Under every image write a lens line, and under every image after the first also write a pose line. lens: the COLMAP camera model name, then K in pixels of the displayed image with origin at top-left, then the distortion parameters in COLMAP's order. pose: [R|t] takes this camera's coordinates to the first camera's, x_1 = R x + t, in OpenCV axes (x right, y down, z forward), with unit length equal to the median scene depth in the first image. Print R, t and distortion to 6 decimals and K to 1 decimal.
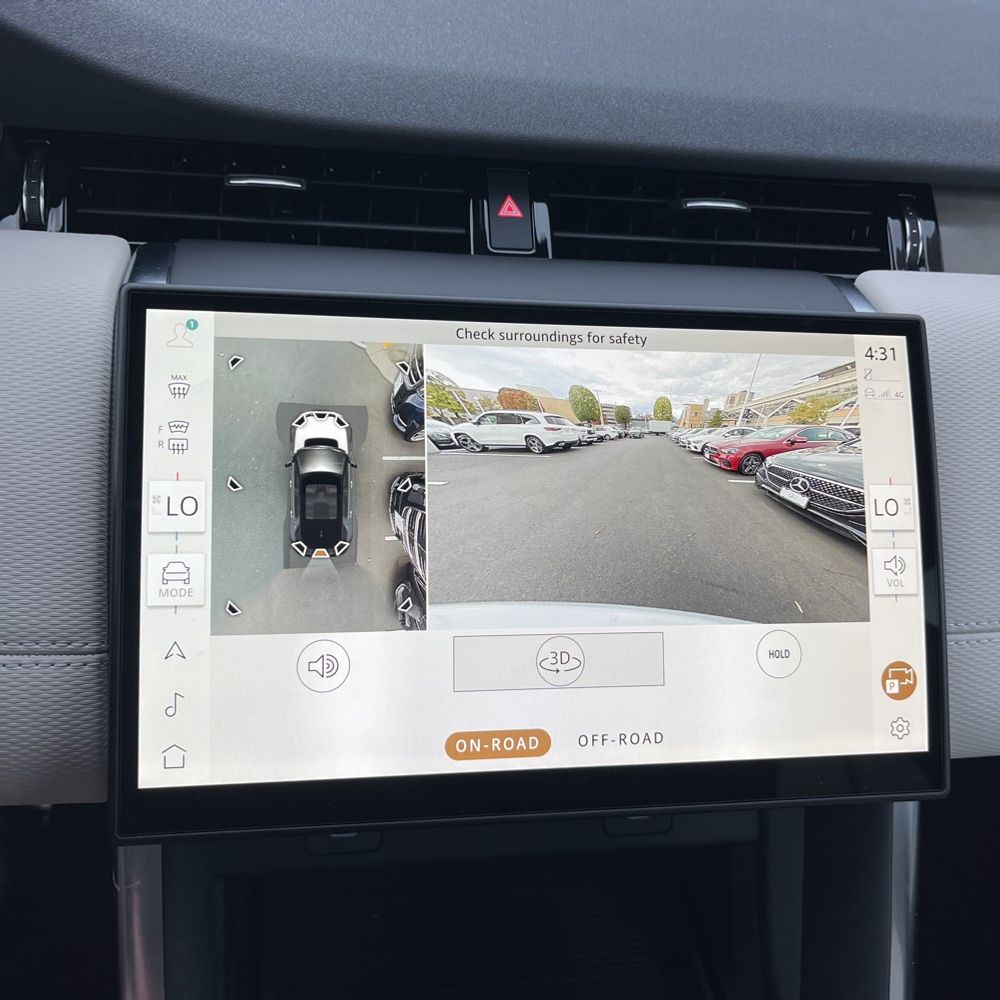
lens RADIAL K [[999.3, 0, 500.0], [0, 999.3, 500.0], [0, 0, 1]] dist [-0.006729, 0.018104]
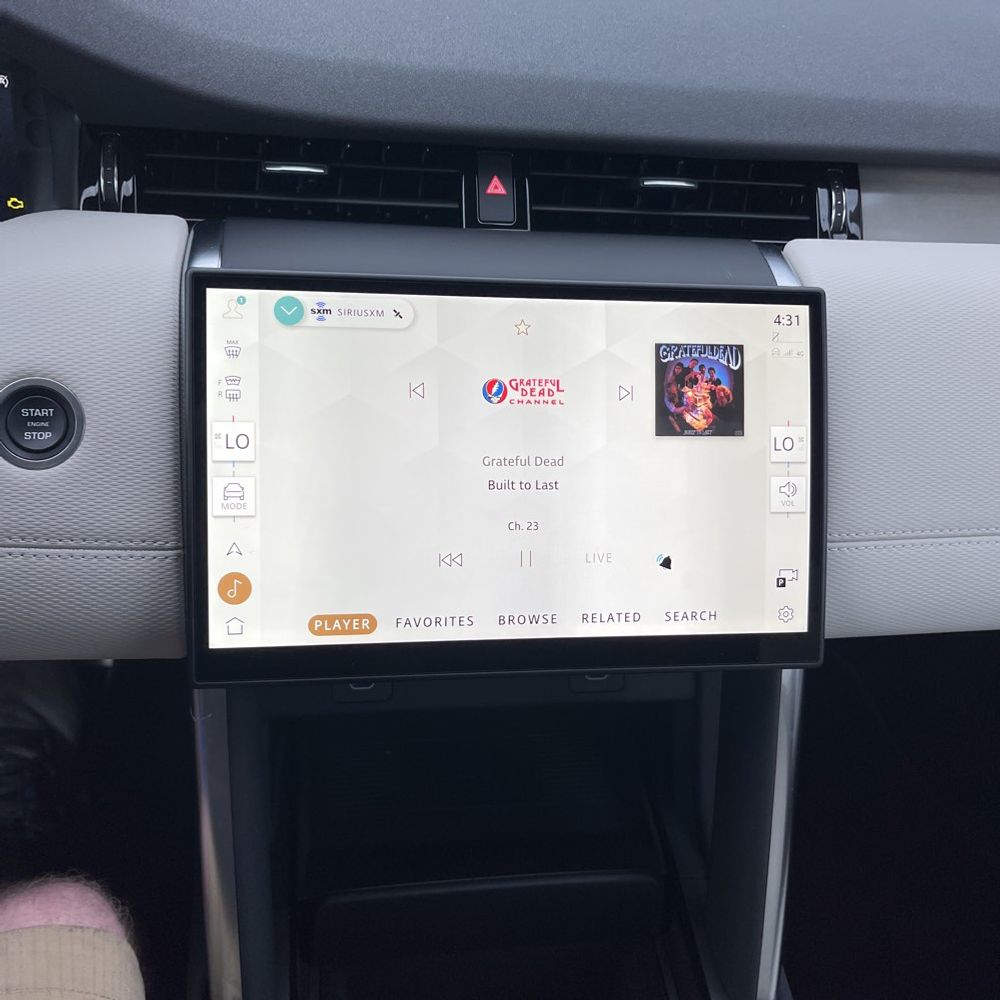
lens RADIAL K [[923.8, 0, 482.8], [0, 923.8, 497.8], [0, 0, 1]] dist [0.012621, -0.008146]
pose [[0.999482, 0.013975, -0.028979, 0.036651], [-0.010564, 0.993347, 0.114676, -0.053003], [0.030389, -0.114310, 0.992980, -0.180440]]
